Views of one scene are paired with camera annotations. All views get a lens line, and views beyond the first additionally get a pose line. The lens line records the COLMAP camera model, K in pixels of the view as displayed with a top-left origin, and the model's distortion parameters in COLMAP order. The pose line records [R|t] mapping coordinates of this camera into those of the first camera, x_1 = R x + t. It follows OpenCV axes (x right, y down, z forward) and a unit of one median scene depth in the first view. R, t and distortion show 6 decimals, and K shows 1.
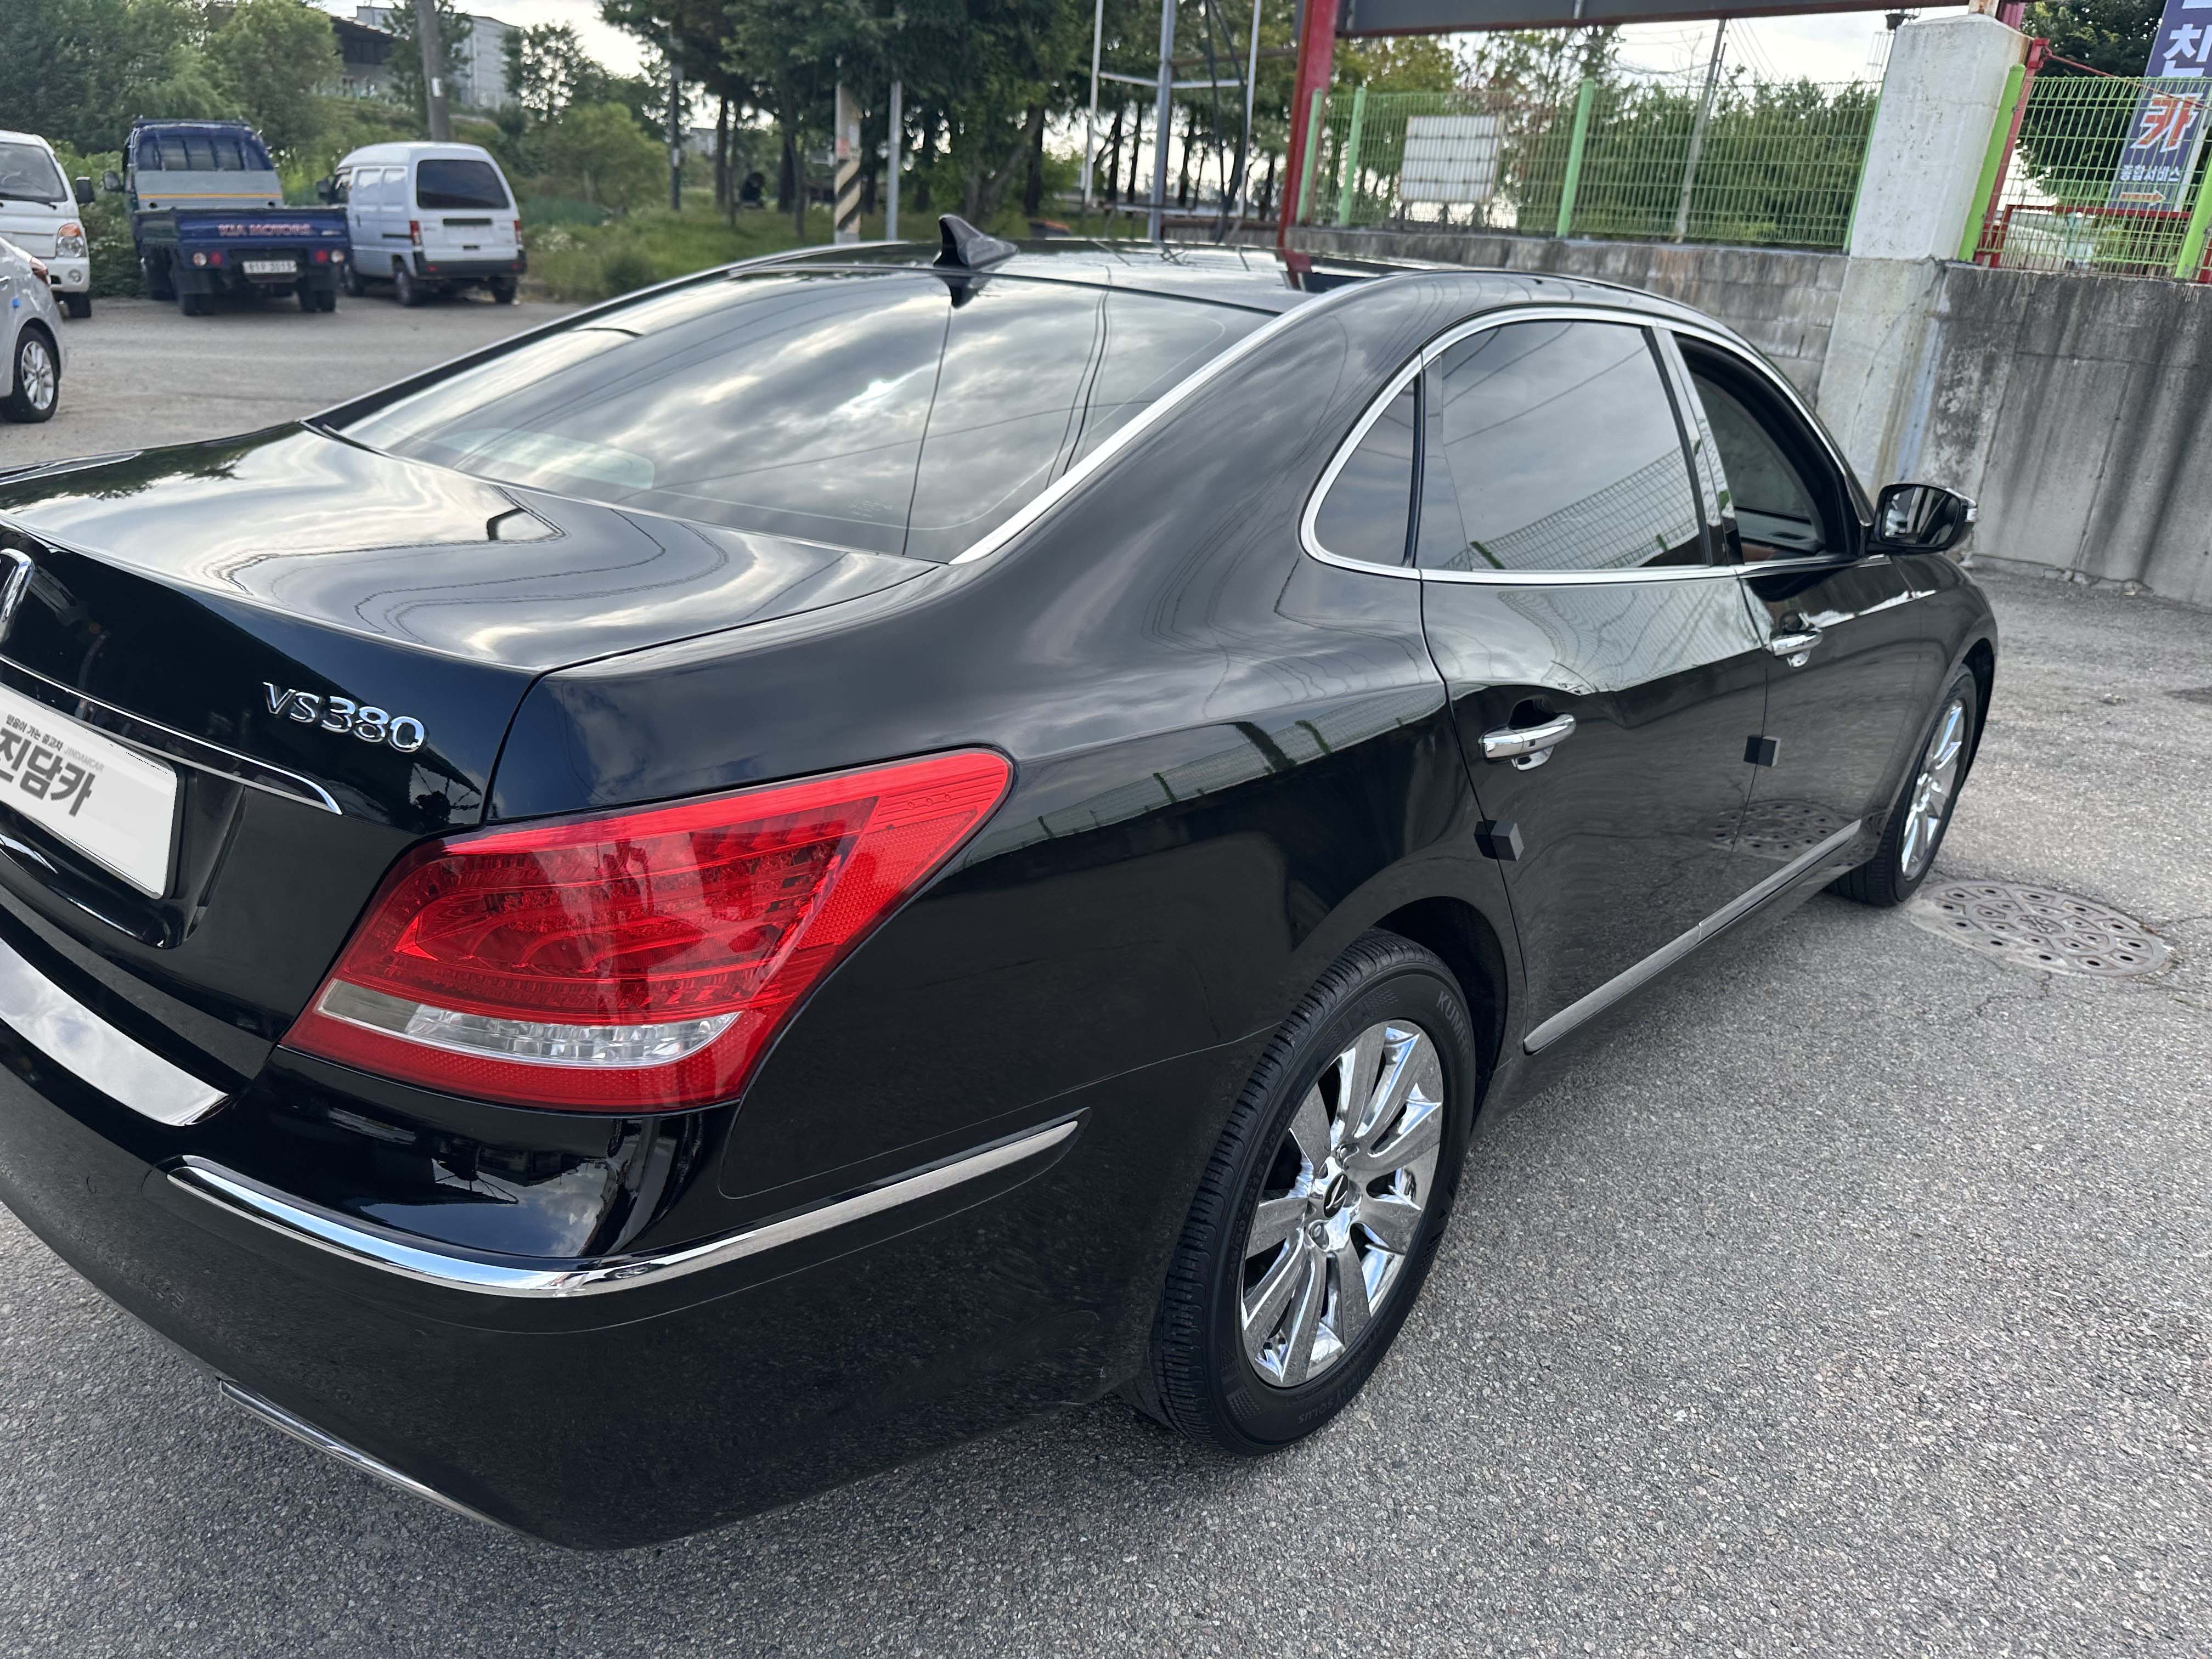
lens RADIAL K [[1703.4, 0, 1050.1], [0, 1703.4, 787.9], [0, 0, 1]] dist [0.064222, -0.068019]
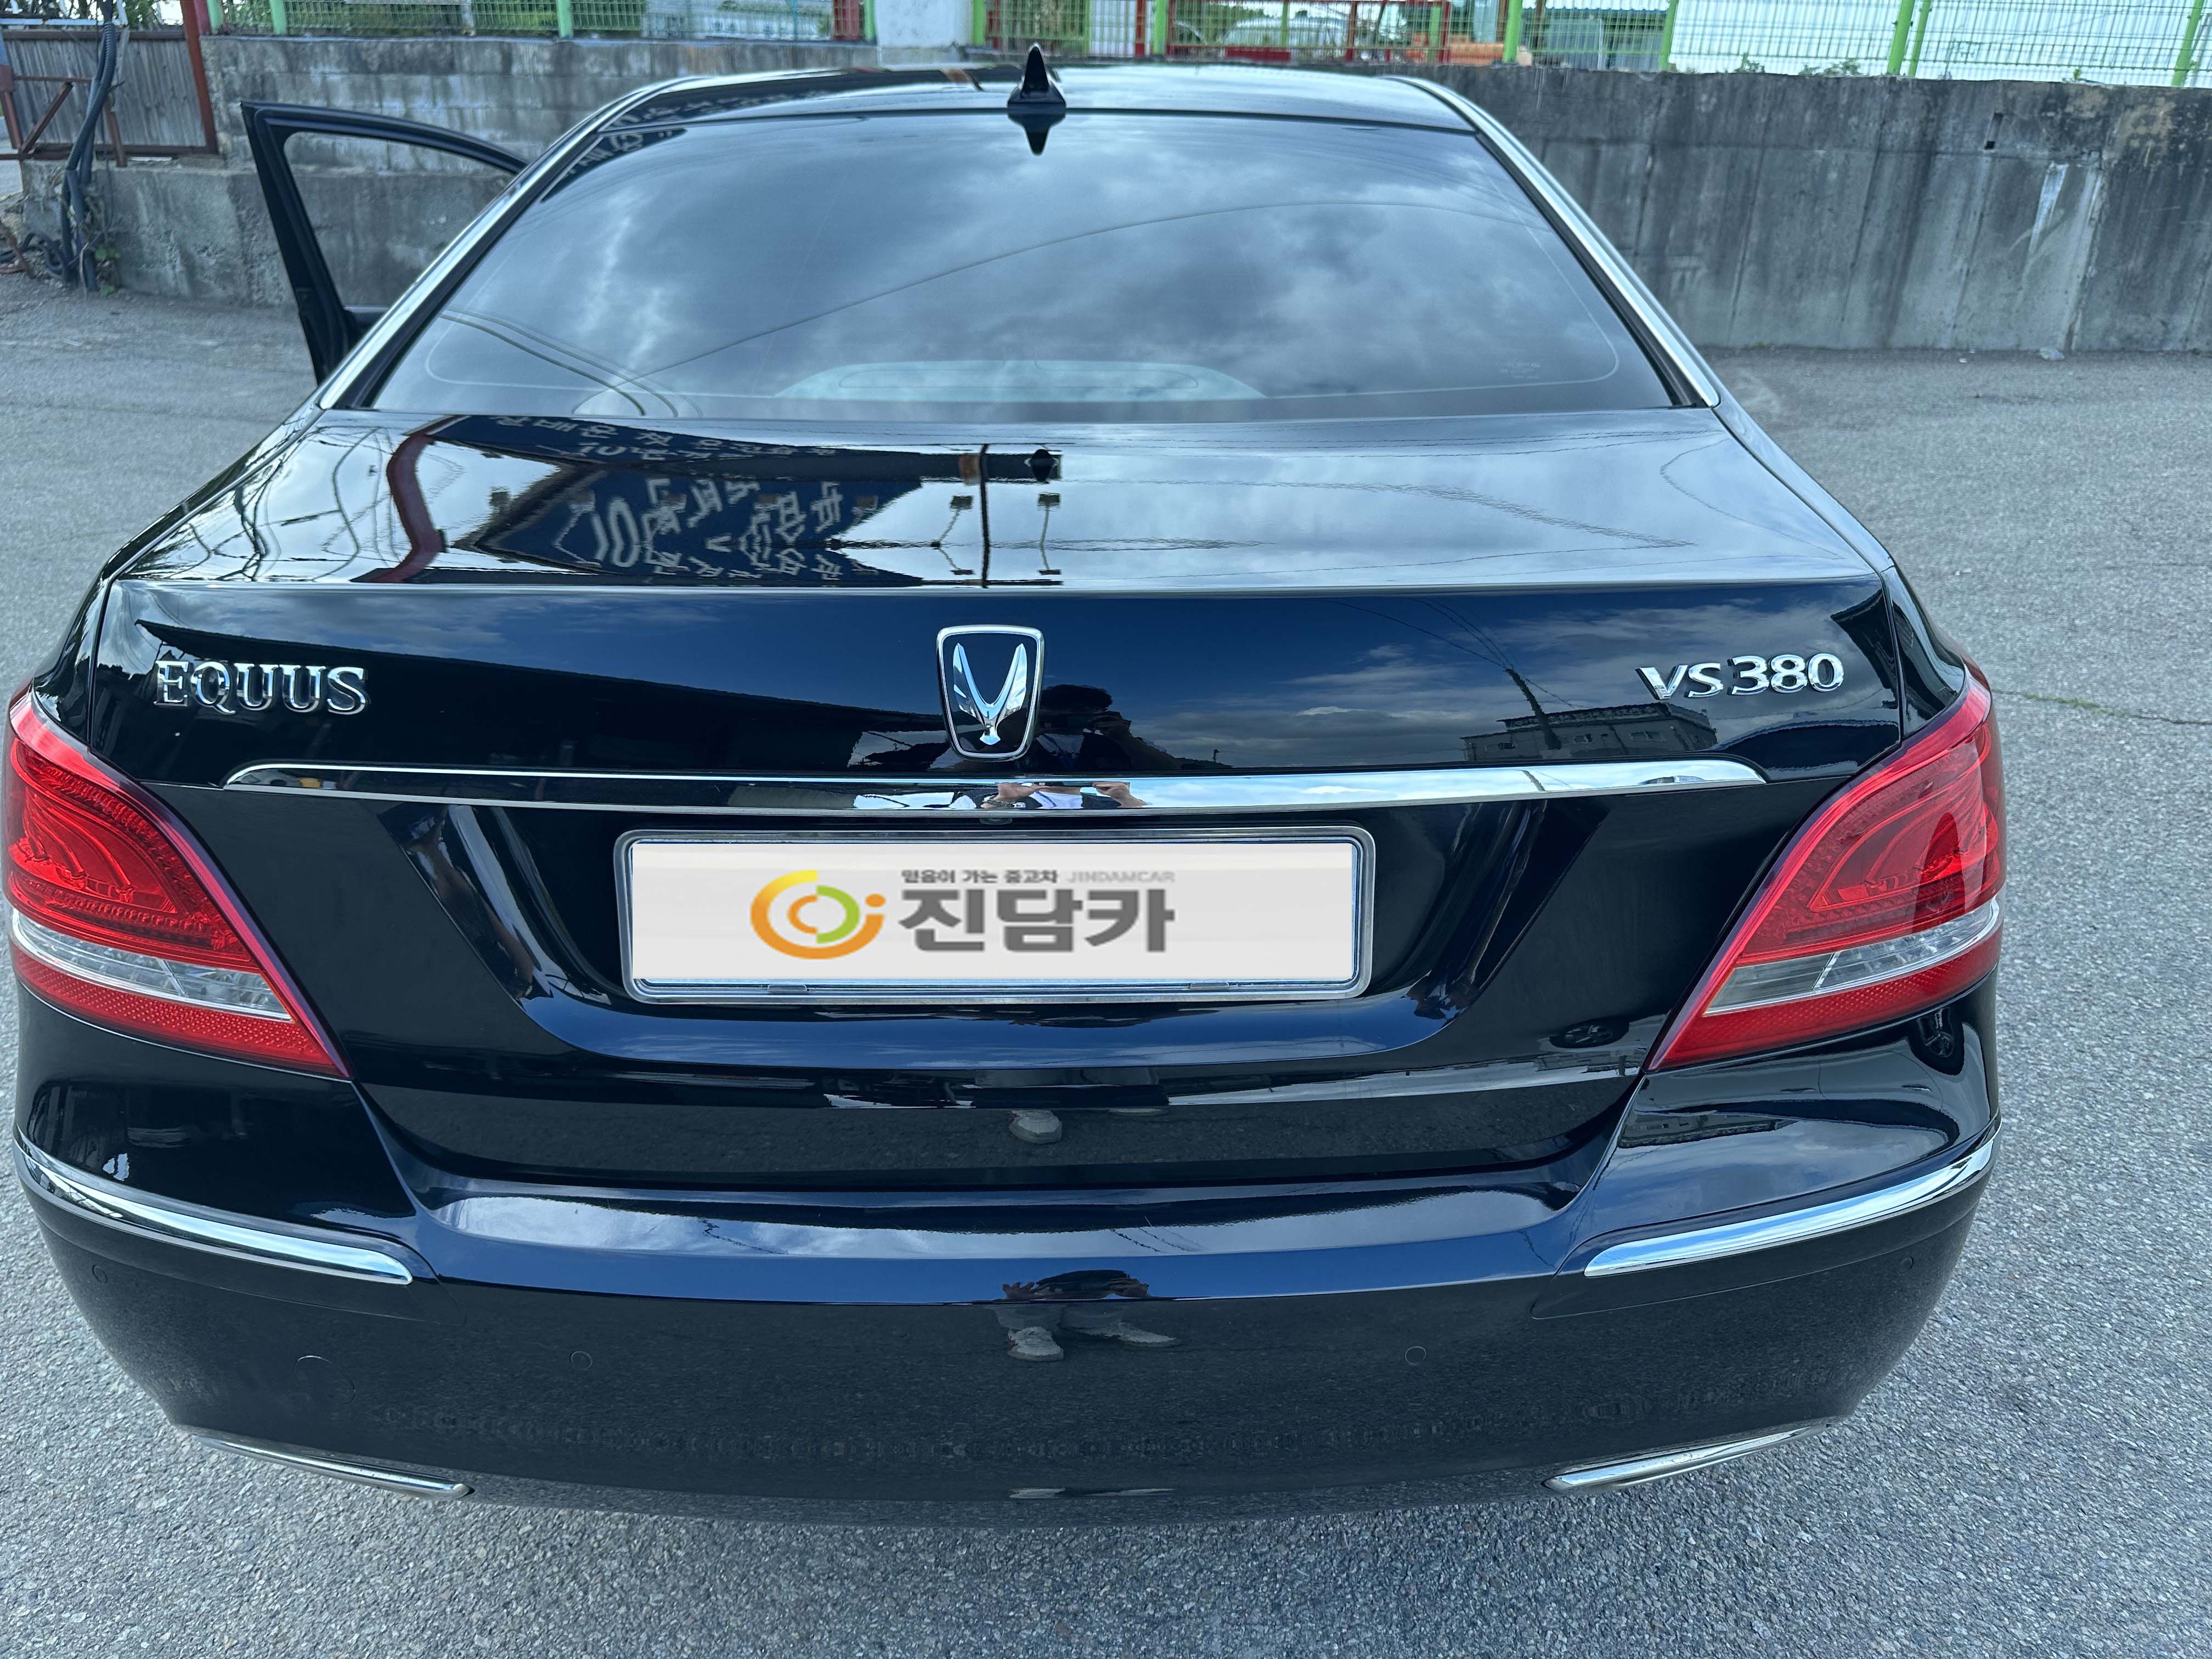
lens RADIAL K [[1703.4, 0, 1050.1], [0, 1703.4, 787.9], [0, 0, 1]] dist [0.064222, -0.068019]
pose [[0.755567, -0.302862, 0.580855, -0.966342], [0.240219, 0.953034, 0.184446, -0.190027], [-0.609437, 0.000170, 0.792835, 0.423931]]
